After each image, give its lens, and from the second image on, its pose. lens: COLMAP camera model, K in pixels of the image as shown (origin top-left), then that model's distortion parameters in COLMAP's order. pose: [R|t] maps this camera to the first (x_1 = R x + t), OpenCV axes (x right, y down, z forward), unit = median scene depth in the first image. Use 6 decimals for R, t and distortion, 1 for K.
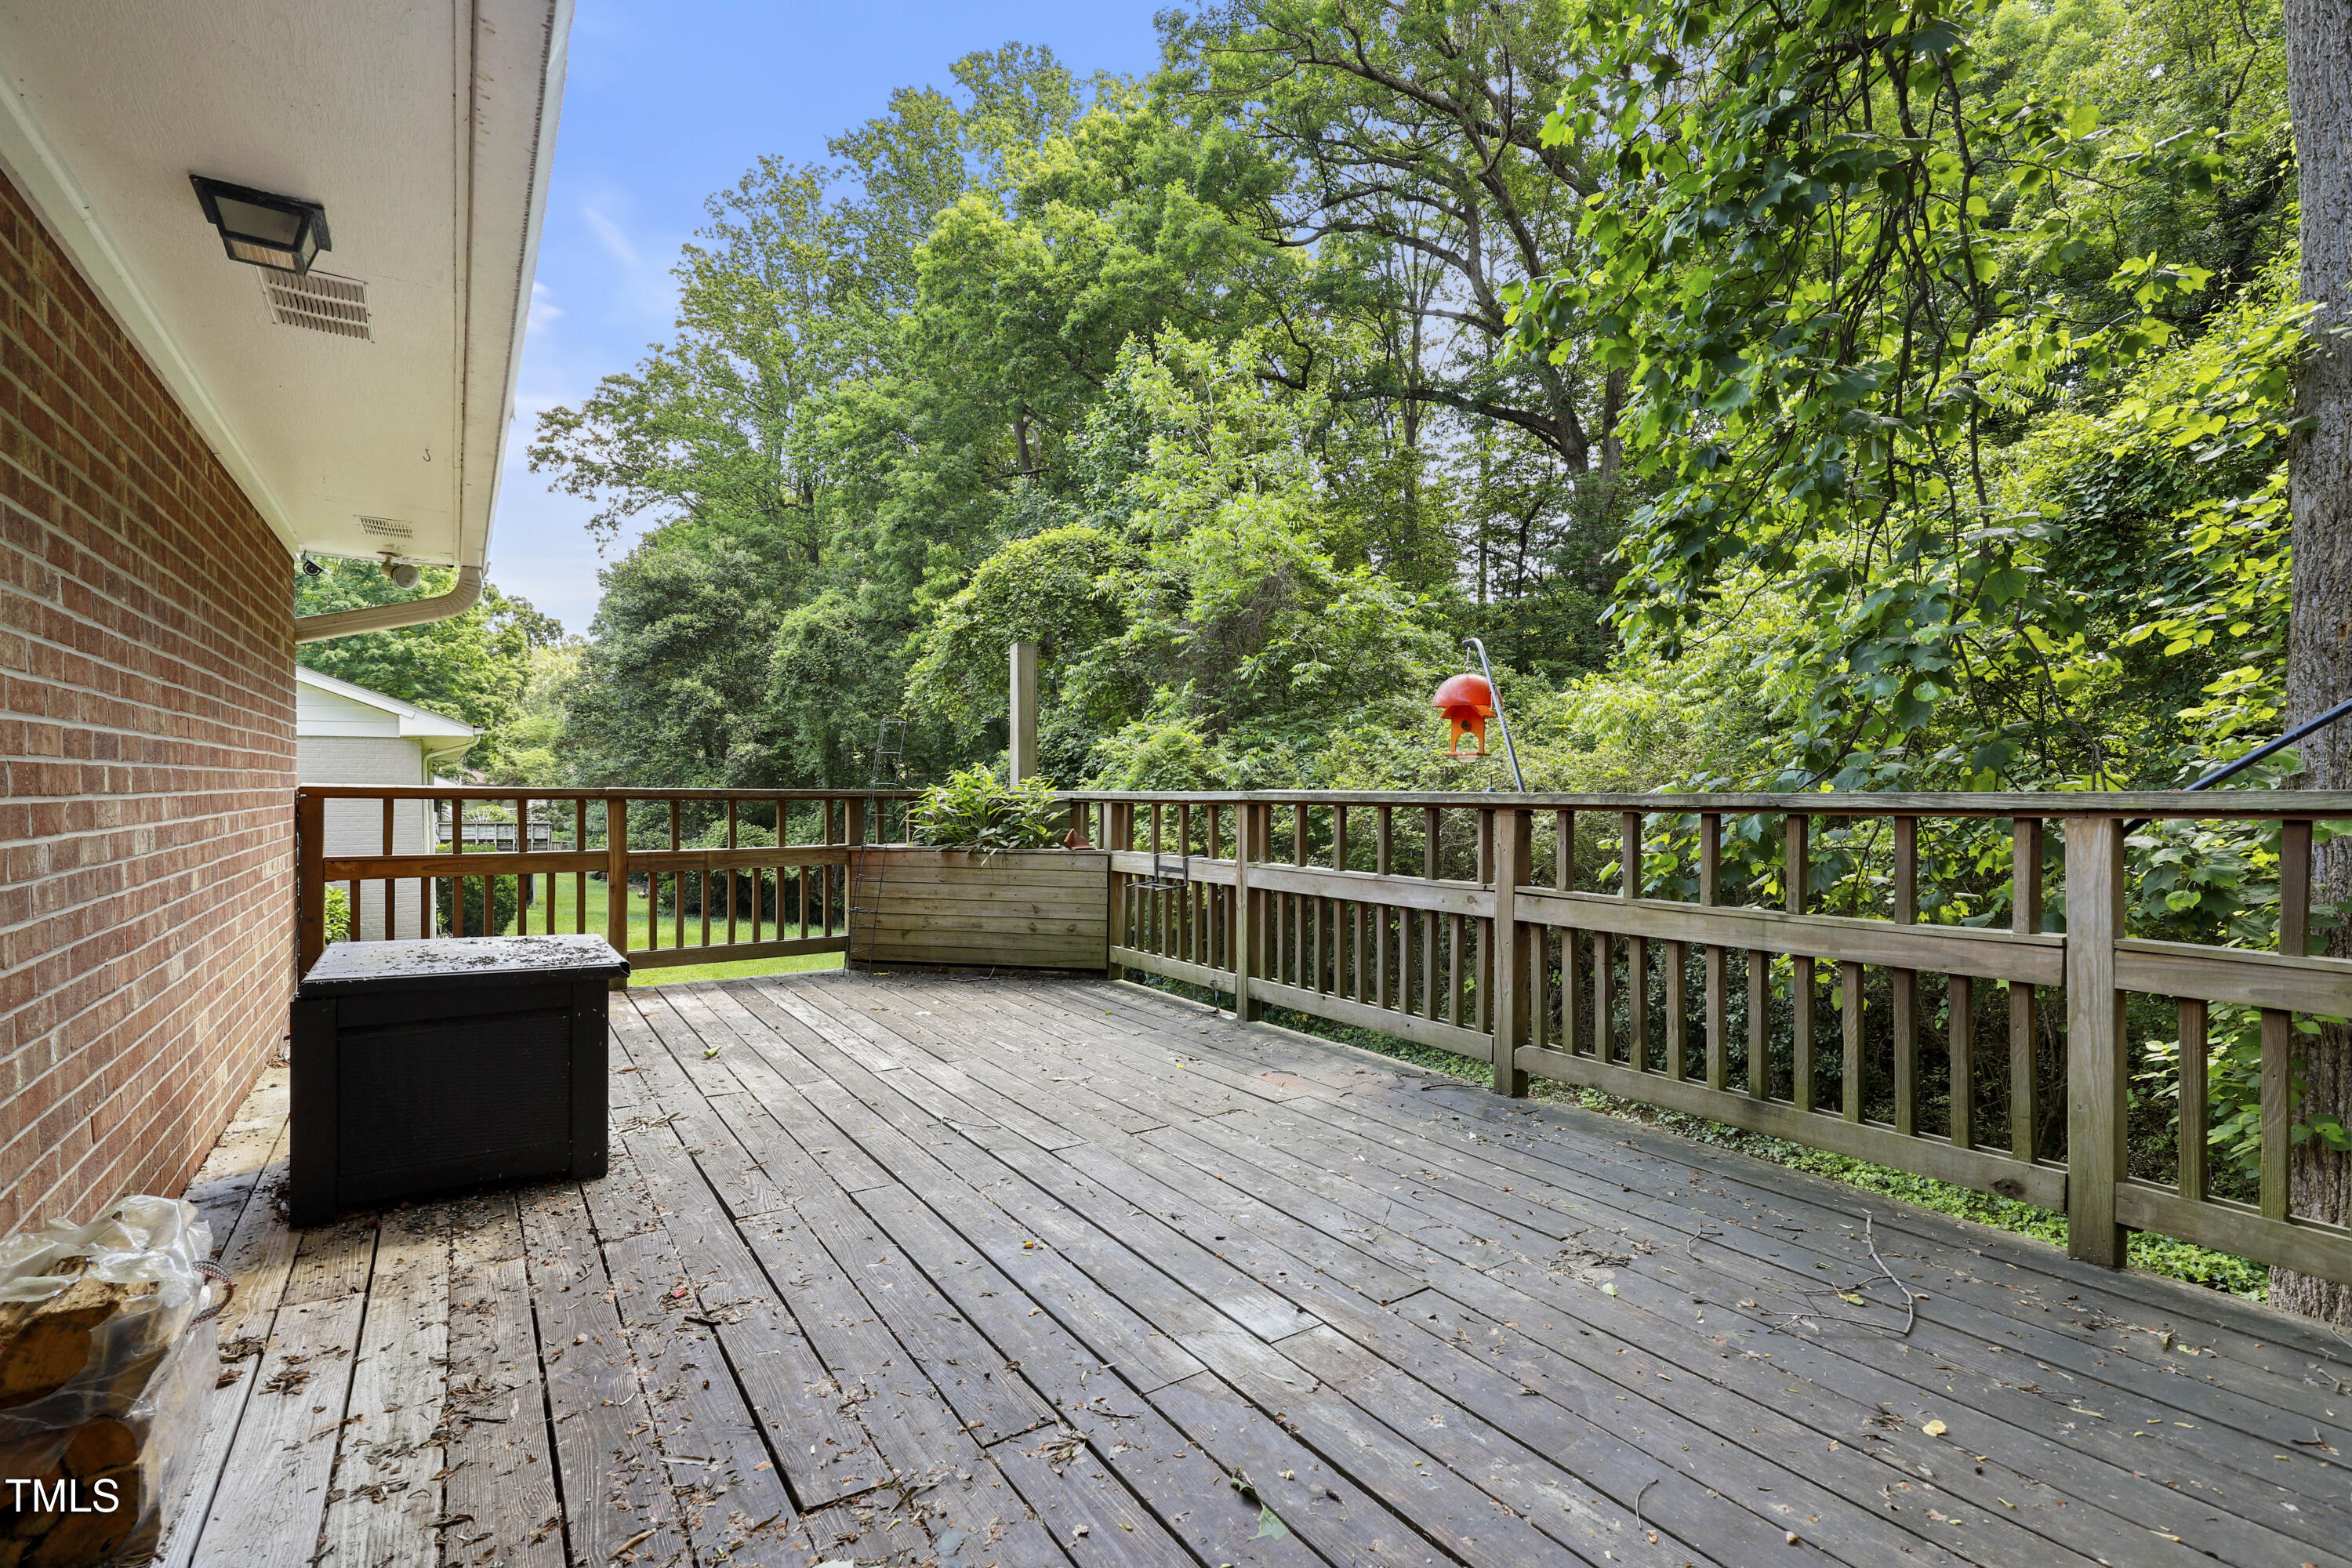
lens RADIAL K [[1064.2, 0, 1176.0], [0, 1064.2, 784.0], [0, 0, 1]] dist [0.000413, -0.000092]
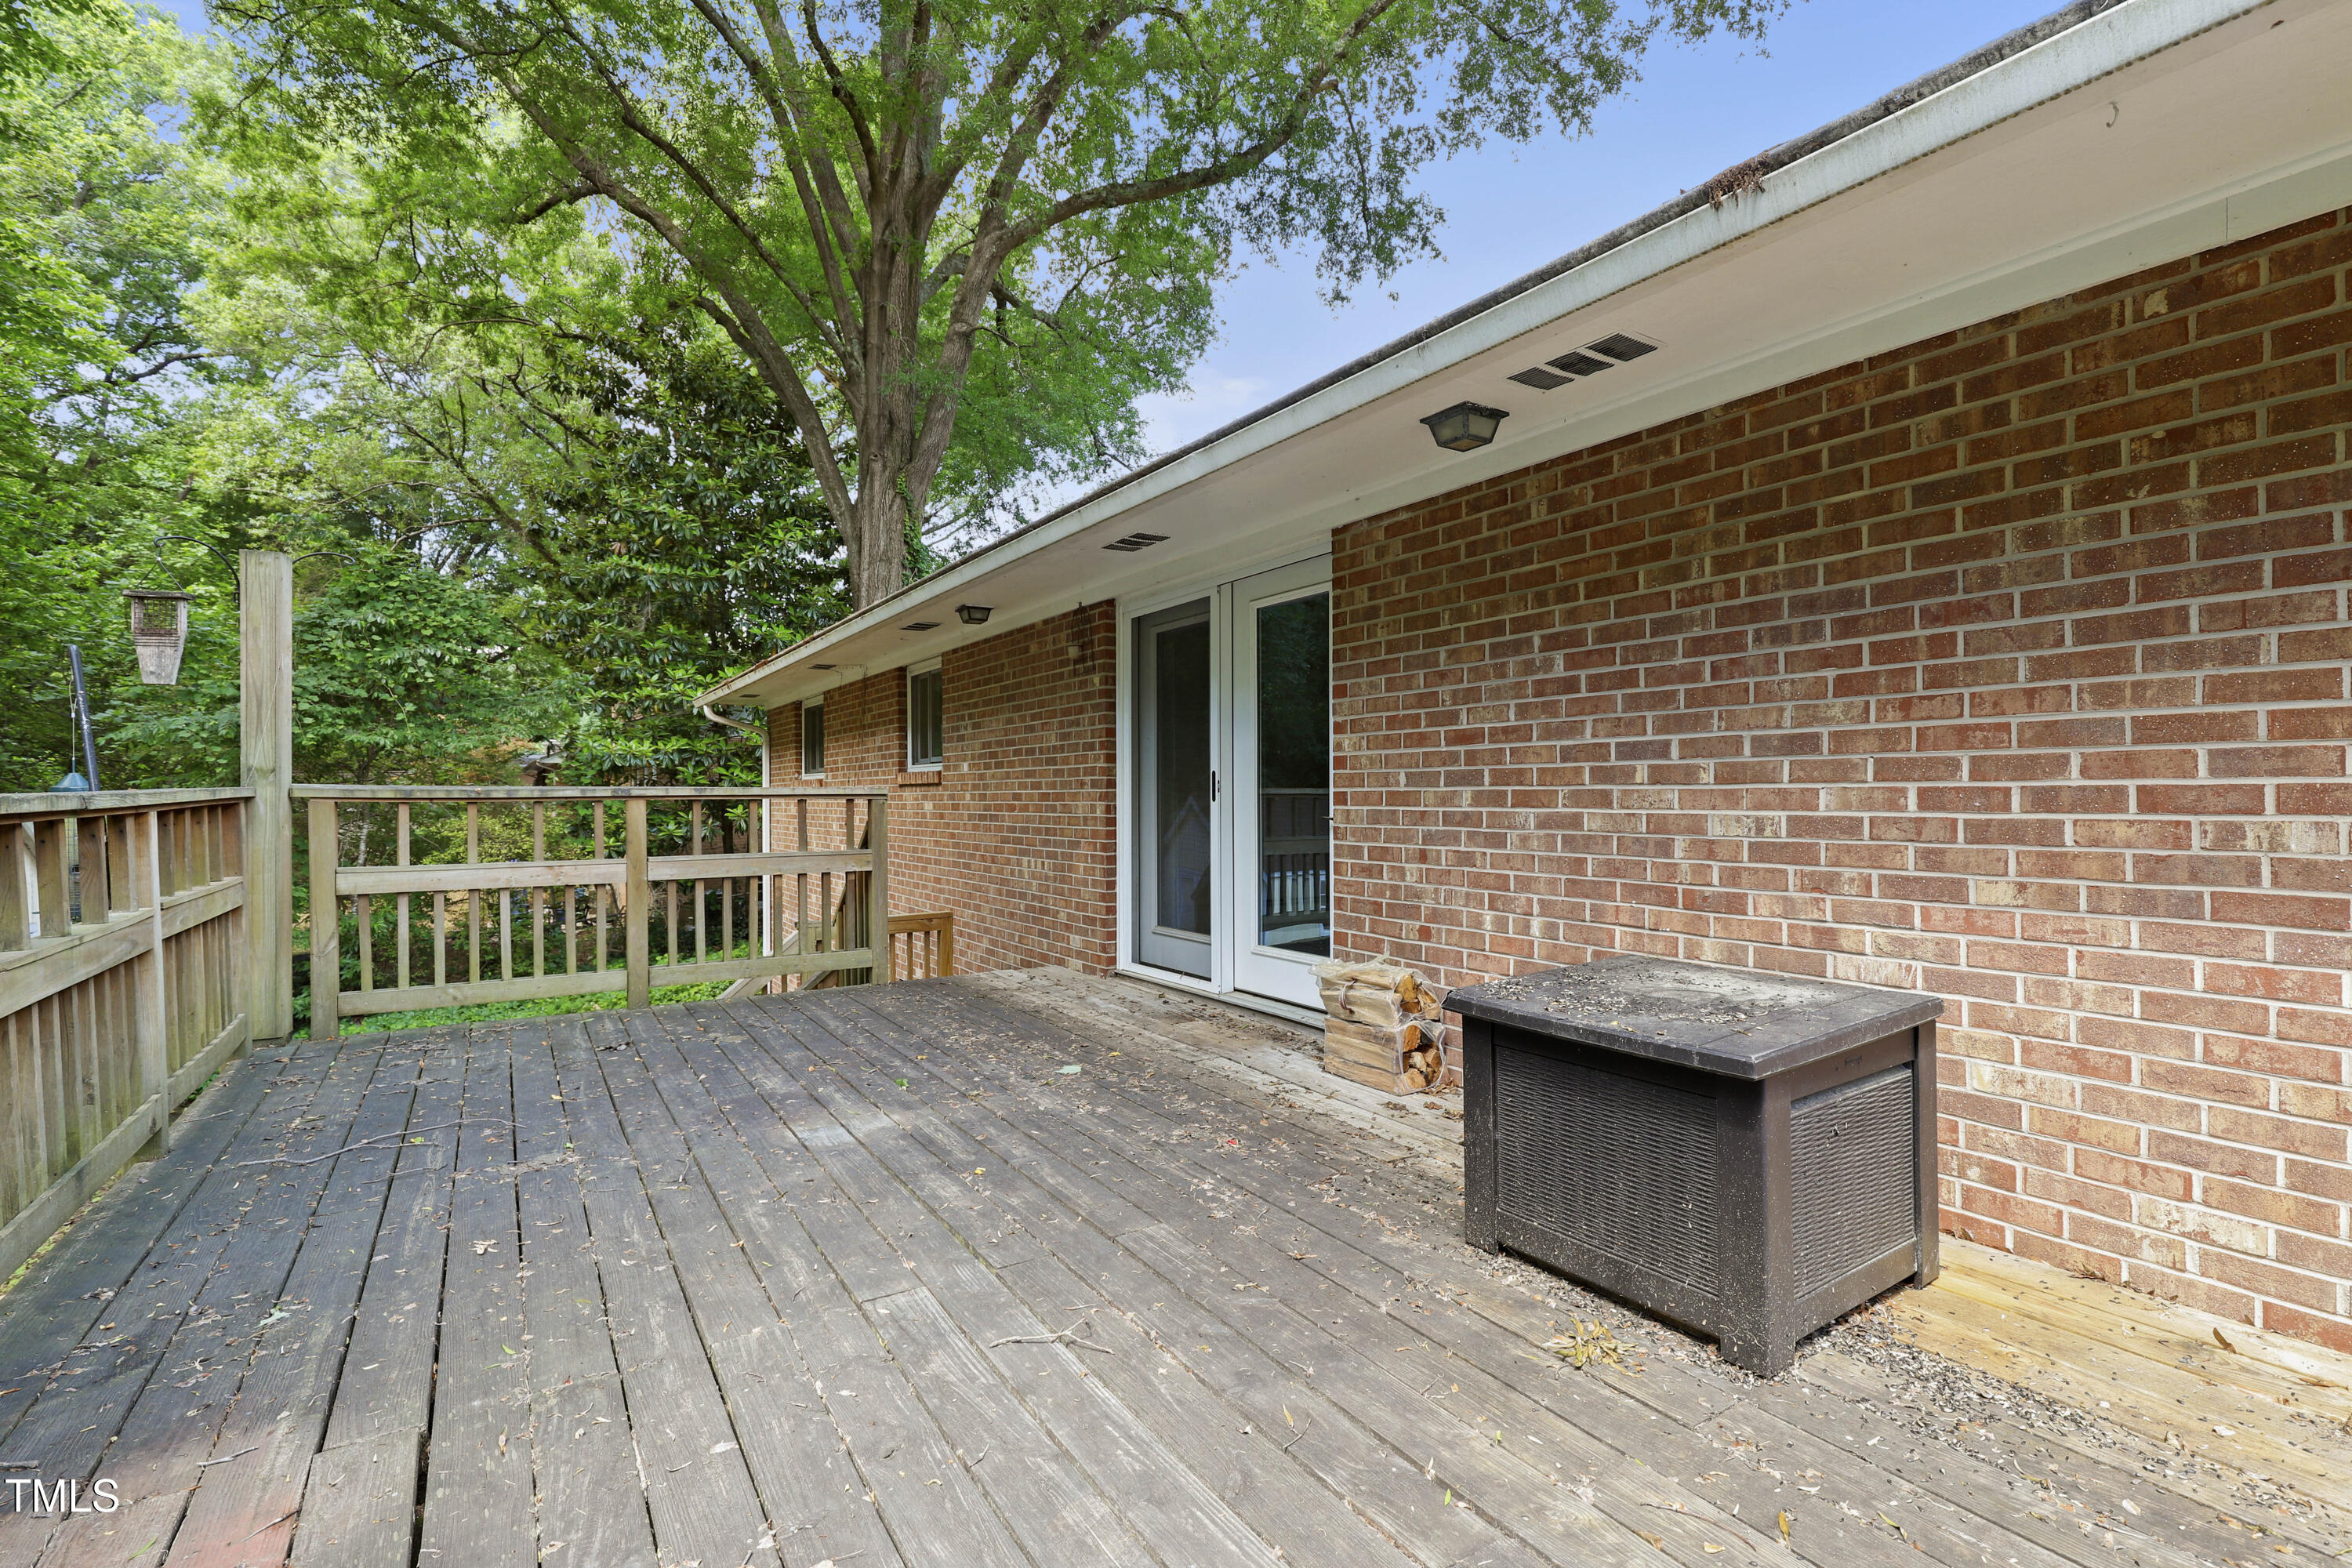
lens RADIAL K [[1064.2, 0, 1176.0], [0, 1064.2, 784.0], [0, 0, 1]] dist [0.000413, -0.000092]
pose [[-0.999638, 0.008493, 0.025548, -0.496903], [0.008232, 0.999913, -0.010272, 0.020331], [-0.025633, -0.010058, -0.999621, 2.768436]]
